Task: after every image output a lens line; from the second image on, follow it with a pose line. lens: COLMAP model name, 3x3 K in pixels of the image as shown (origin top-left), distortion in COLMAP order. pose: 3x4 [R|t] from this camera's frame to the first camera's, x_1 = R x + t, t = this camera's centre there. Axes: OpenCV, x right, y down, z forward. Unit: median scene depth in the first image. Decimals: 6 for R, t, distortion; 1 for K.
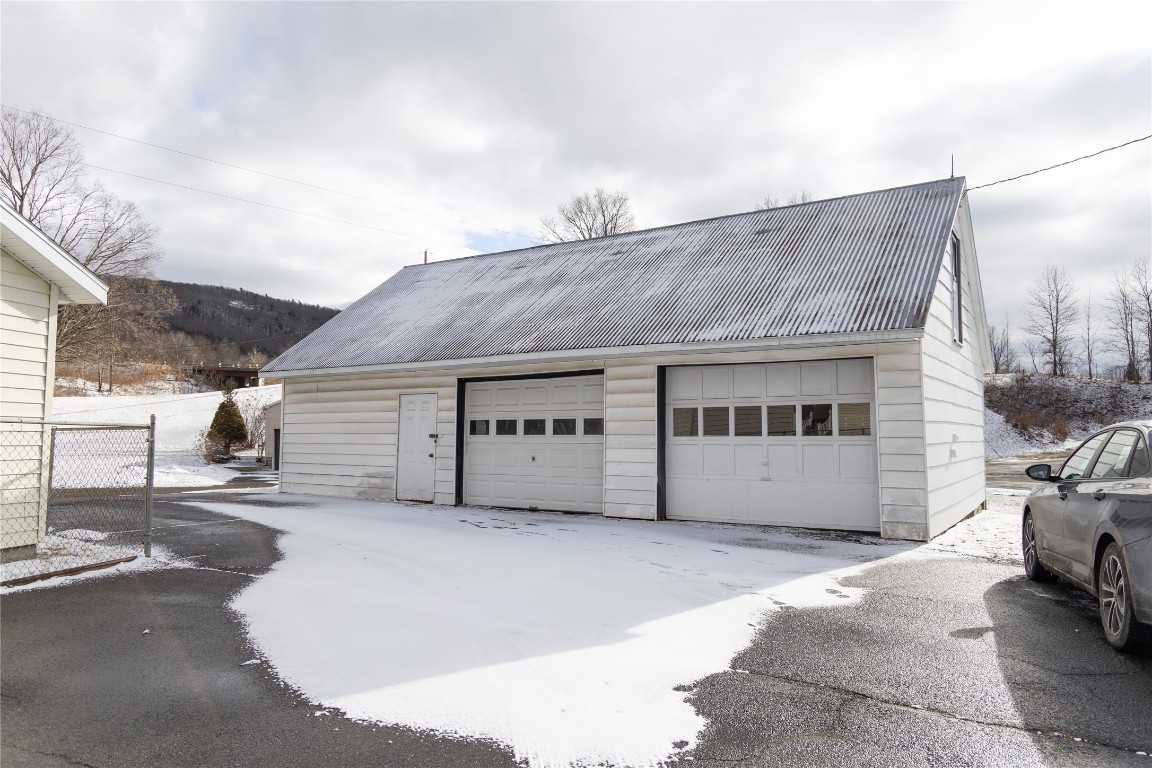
lens RADIAL K [[771.5, 0, 573.6], [0, 771.5, 381.8], [0, 0, 1]] dist [-0.002779, -0.000775]
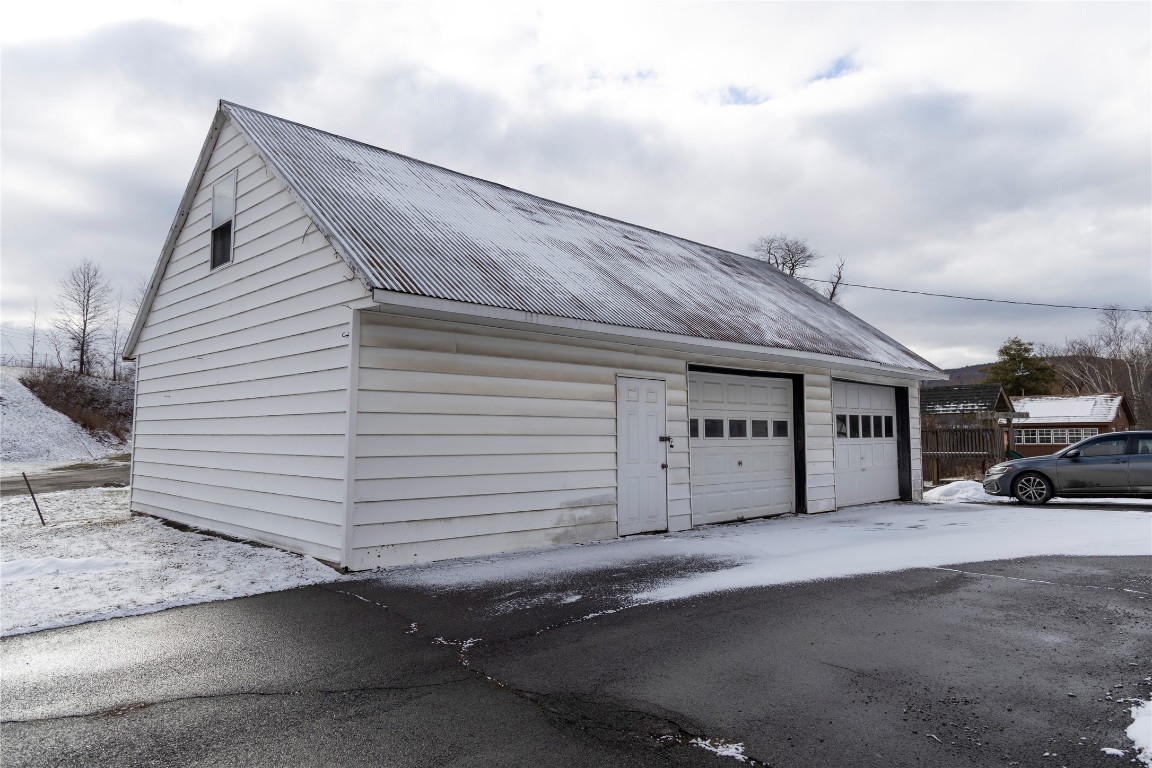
lens RADIAL K [[771.5, 0, 573.8], [0, 771.5, 385.2], [0, 0, 1]] dist [-0.002779, -0.000775]
pose [[0.218703, 0.062883, 0.973763, -0.897662], [-0.066659, 0.996553, -0.049383, 0.060497], [-0.973512, -0.054110, 0.222141, 0.913231]]
